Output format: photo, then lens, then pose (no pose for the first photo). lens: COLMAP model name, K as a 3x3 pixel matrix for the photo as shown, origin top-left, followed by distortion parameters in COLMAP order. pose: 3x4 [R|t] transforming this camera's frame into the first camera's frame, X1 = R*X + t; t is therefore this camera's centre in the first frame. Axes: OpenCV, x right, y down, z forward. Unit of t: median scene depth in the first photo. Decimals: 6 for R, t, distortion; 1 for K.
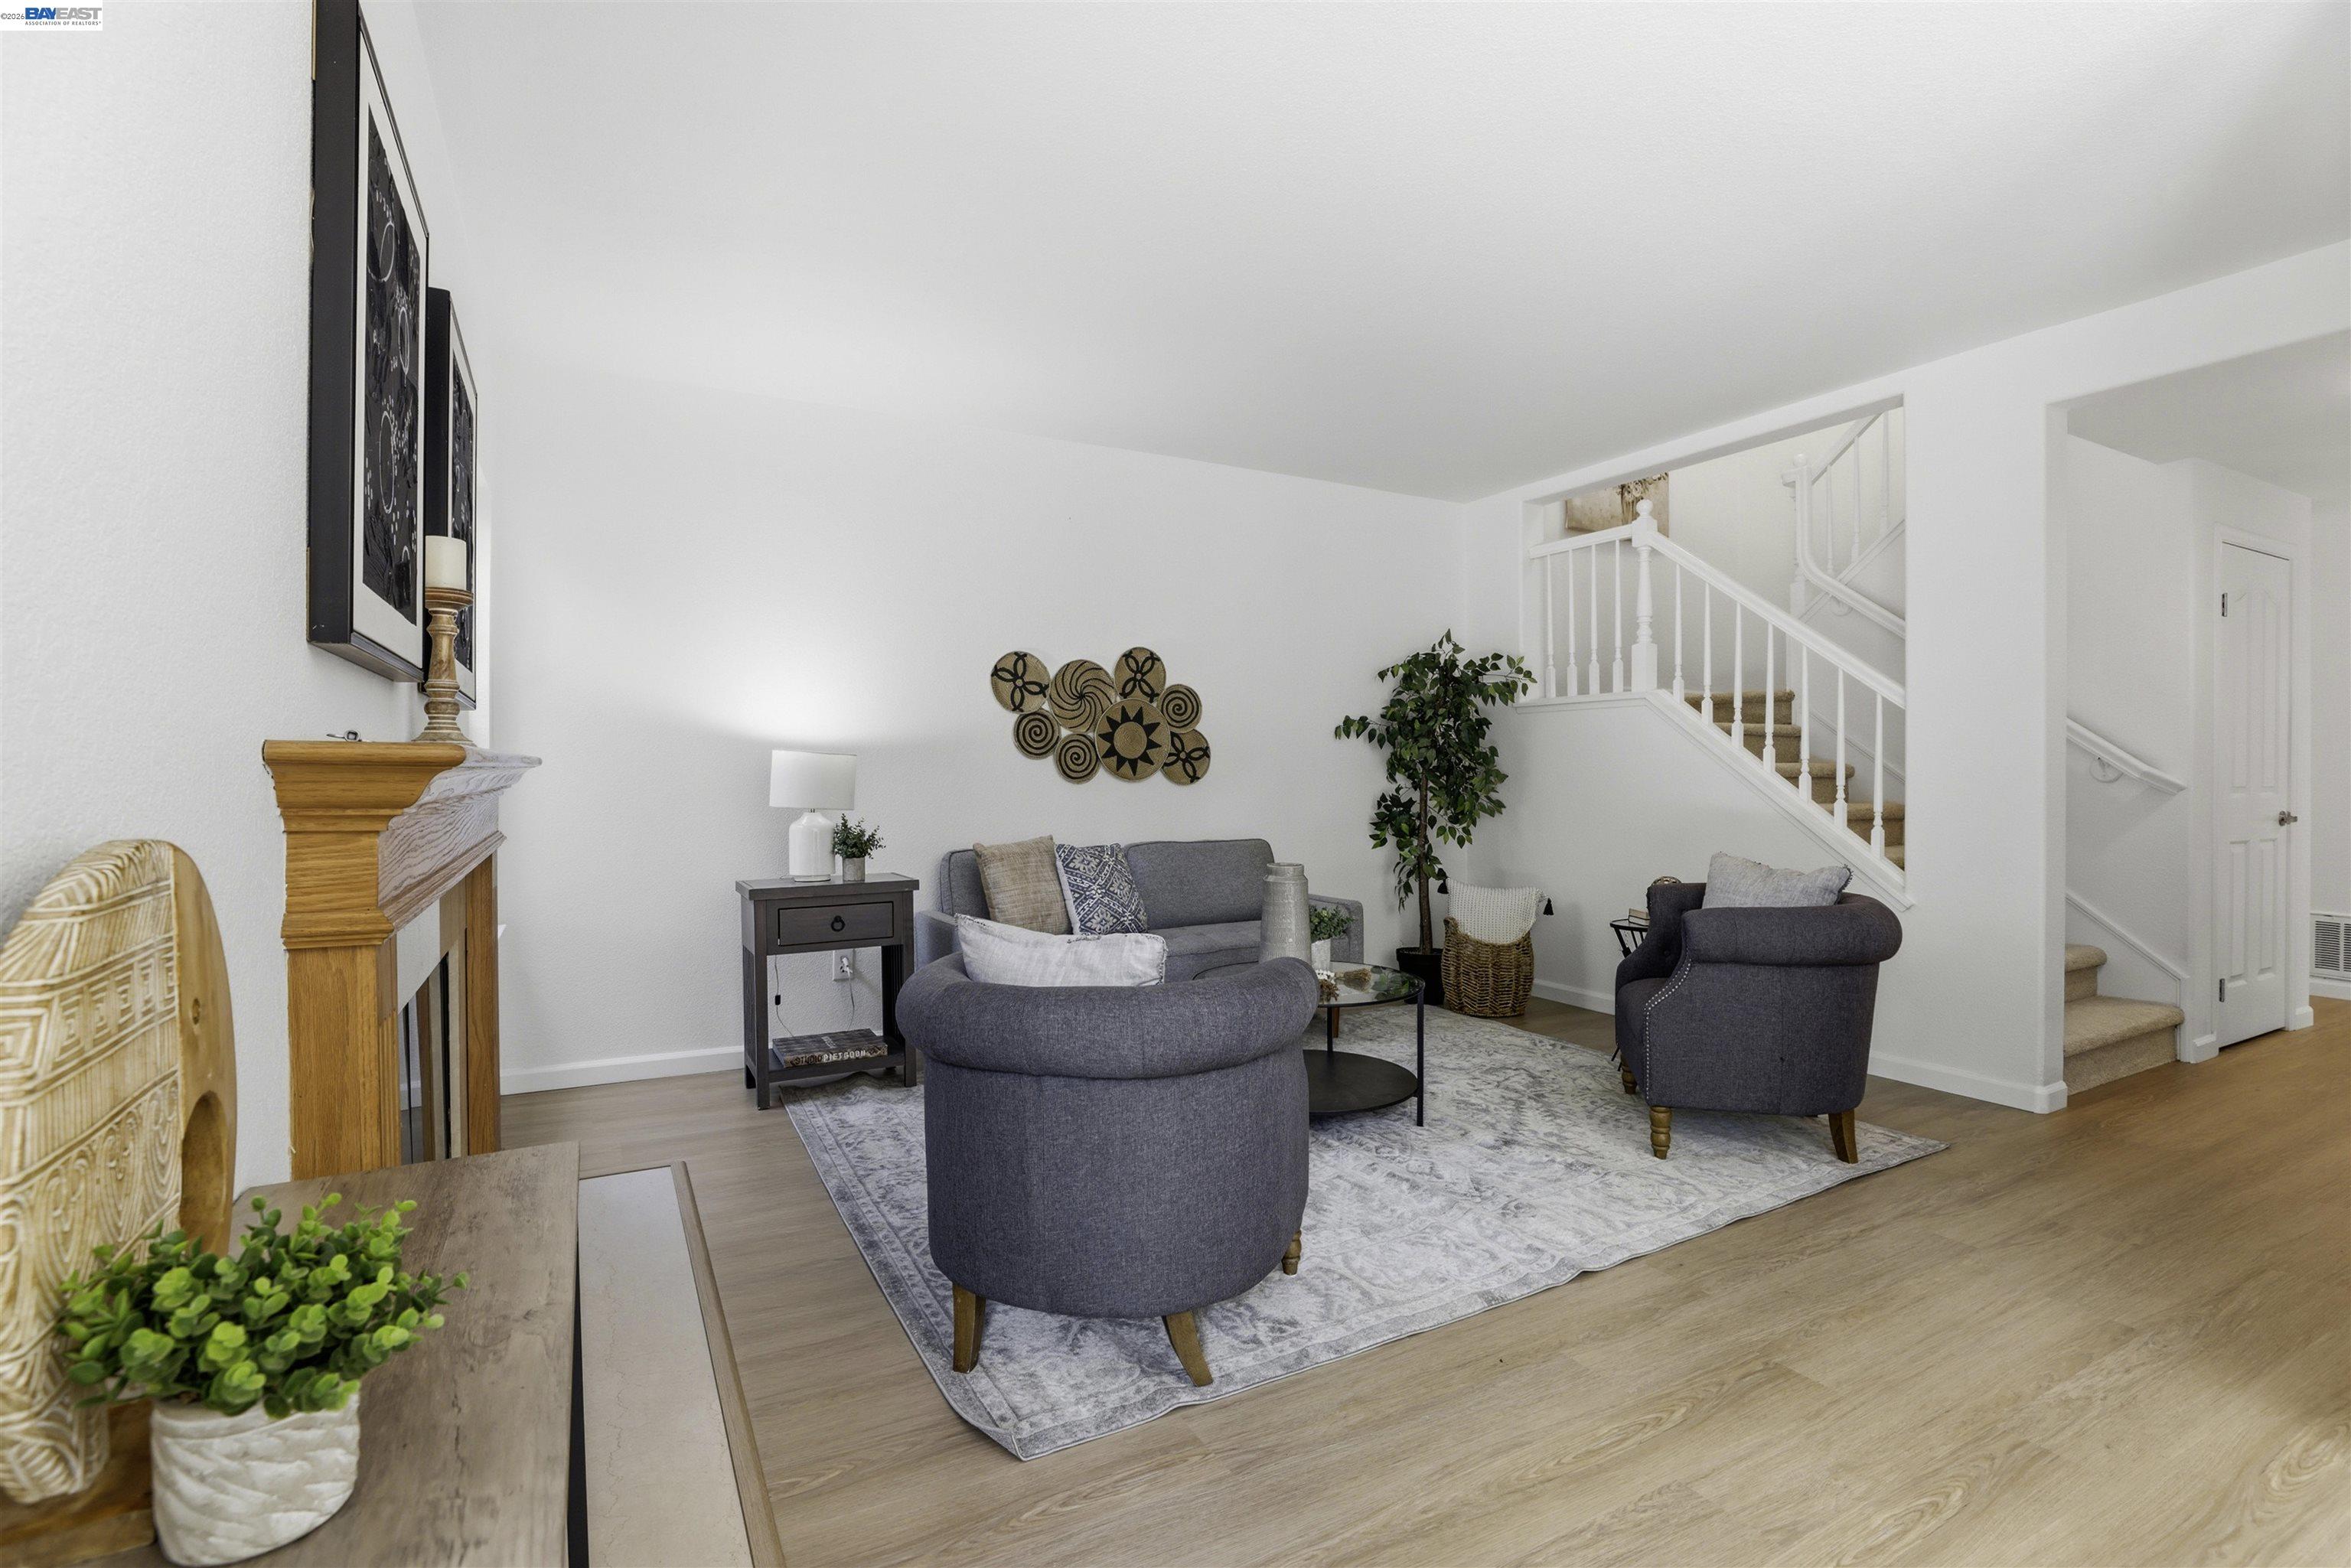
lens RADIAL K [[1073.1, 0, 1169.3], [0, 1073.1, 776.2], [0, 0, 1]] dist [-0.033116, 0.006384]
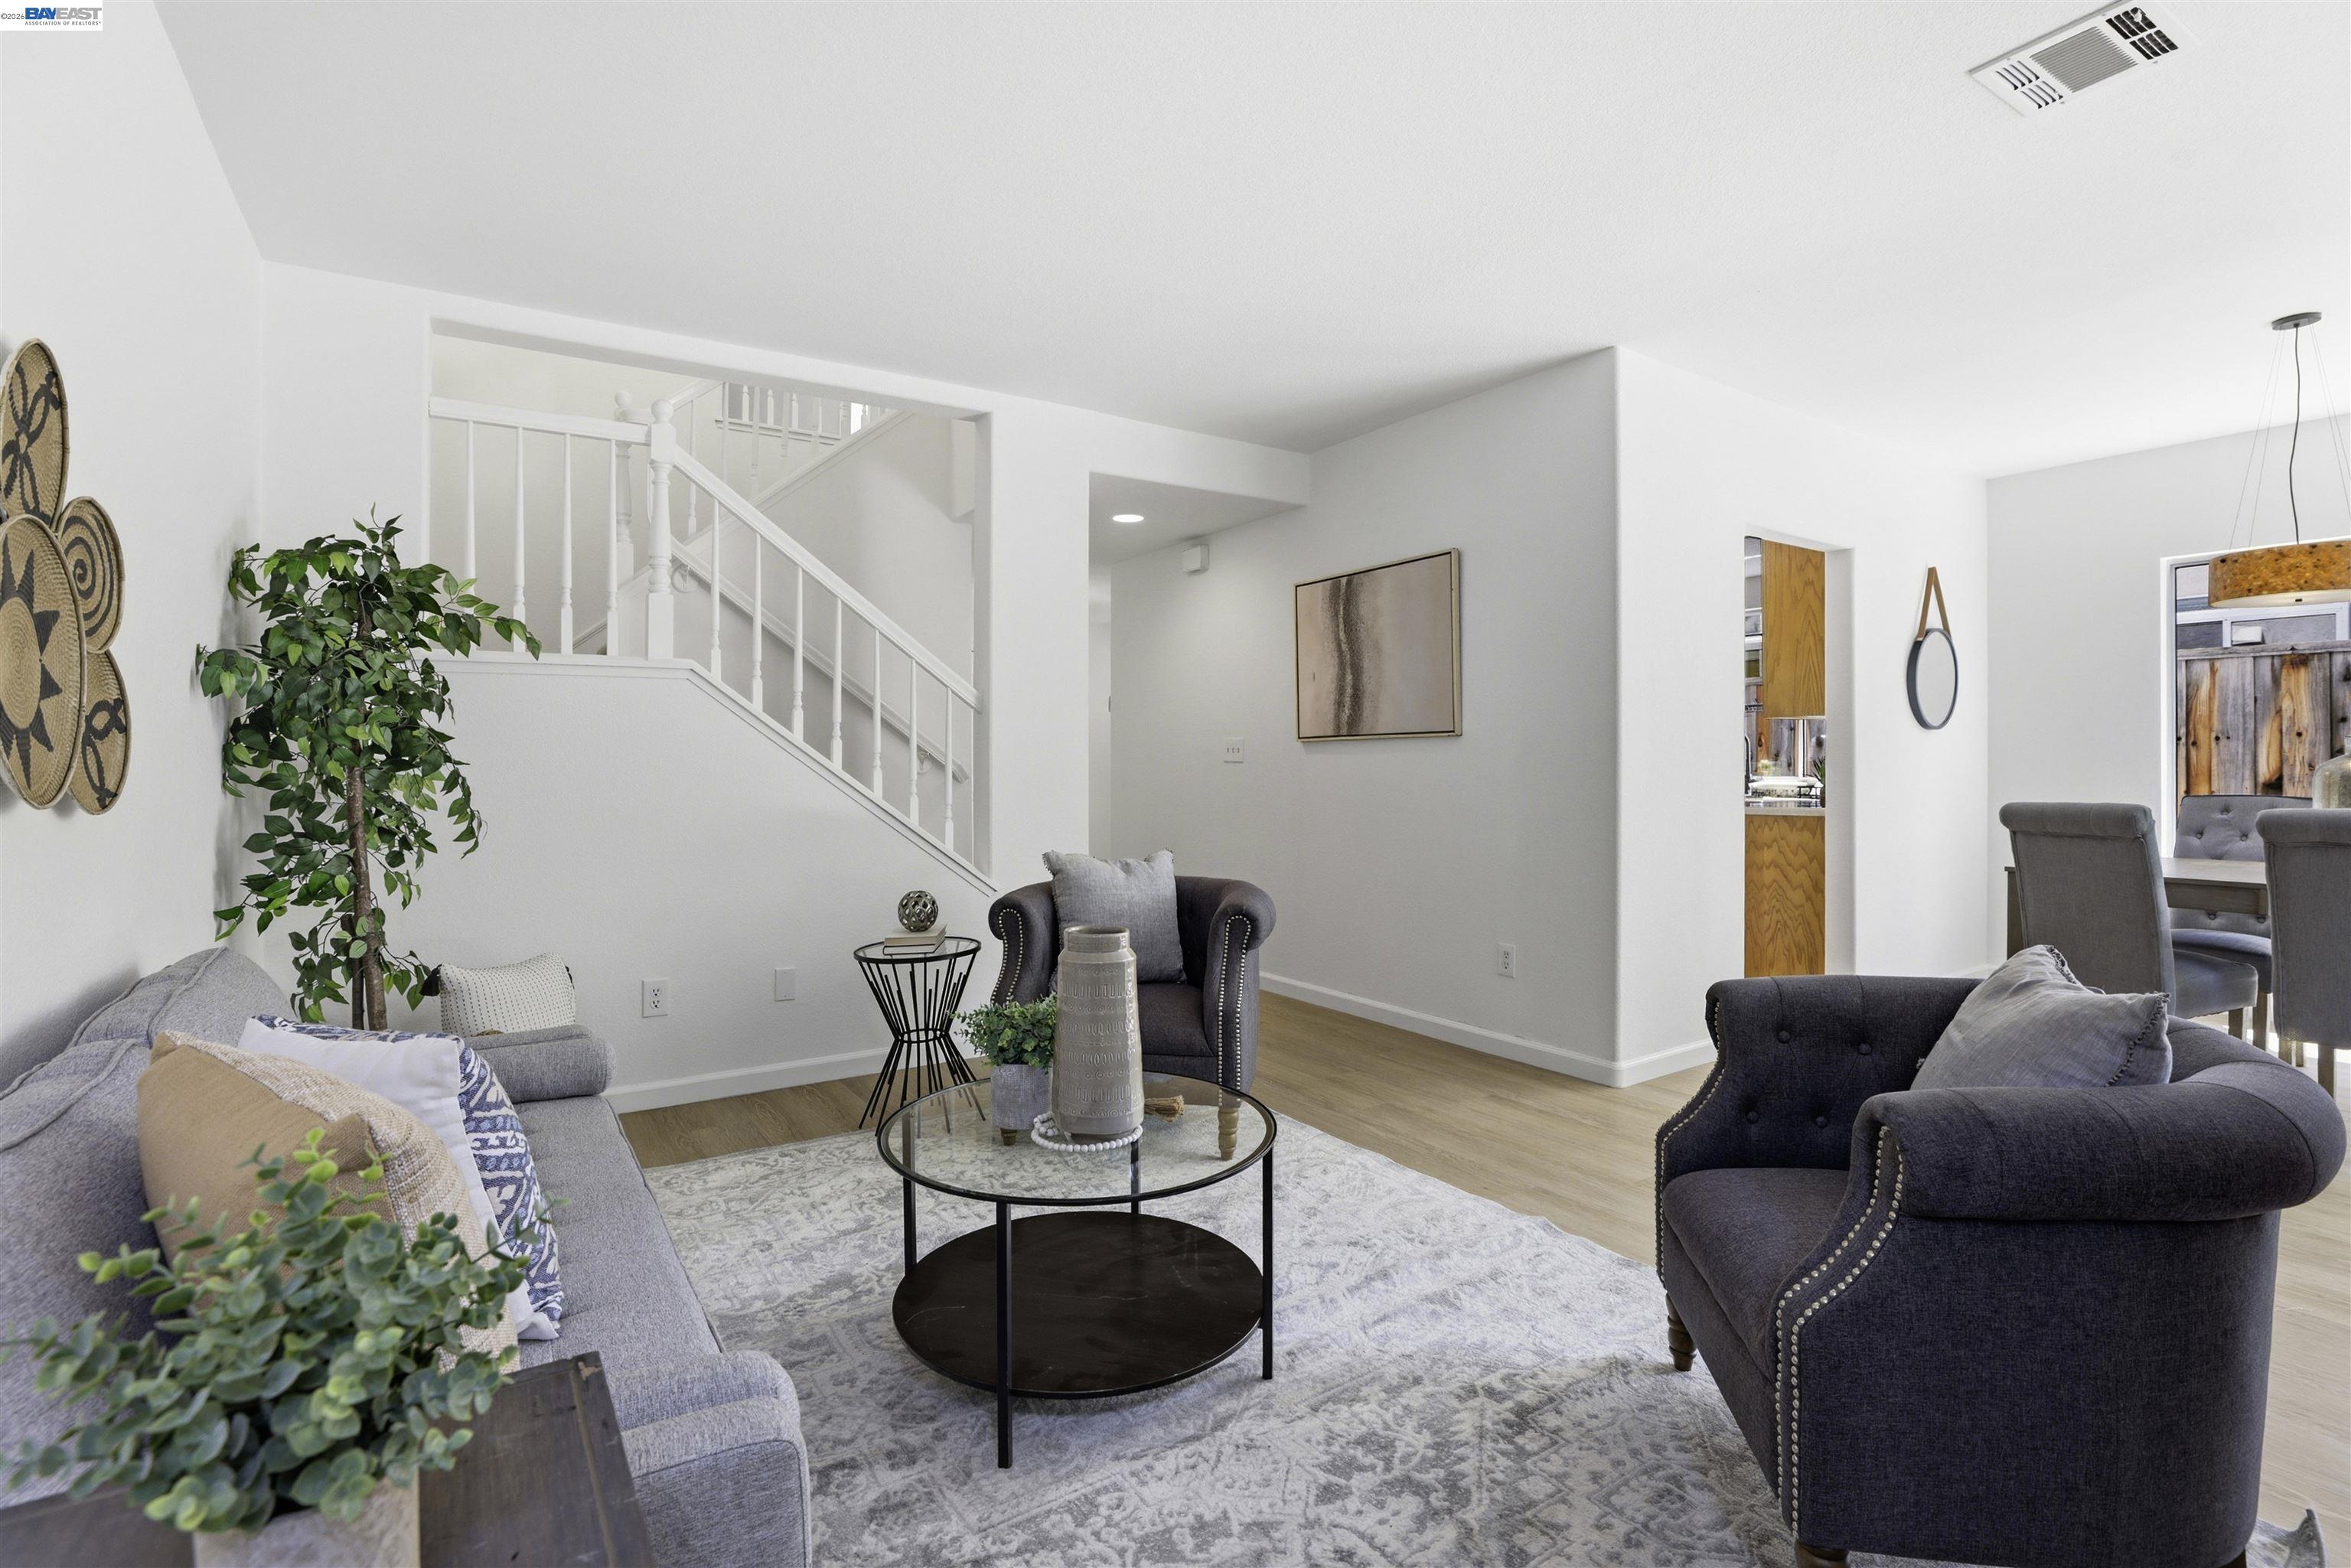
lens RADIAL K [[1073.1, 0, 1166.4], [0, 1073.1, 768.3], [0, 0, 1]] dist [-0.033116, 0.006384]
pose [[-0.068567, -0.008249, 0.997612, -0.328688], [0.014075, 0.999858, 0.009235, -0.004815], [-0.997547, 0.014674, -0.068442, 0.729073]]
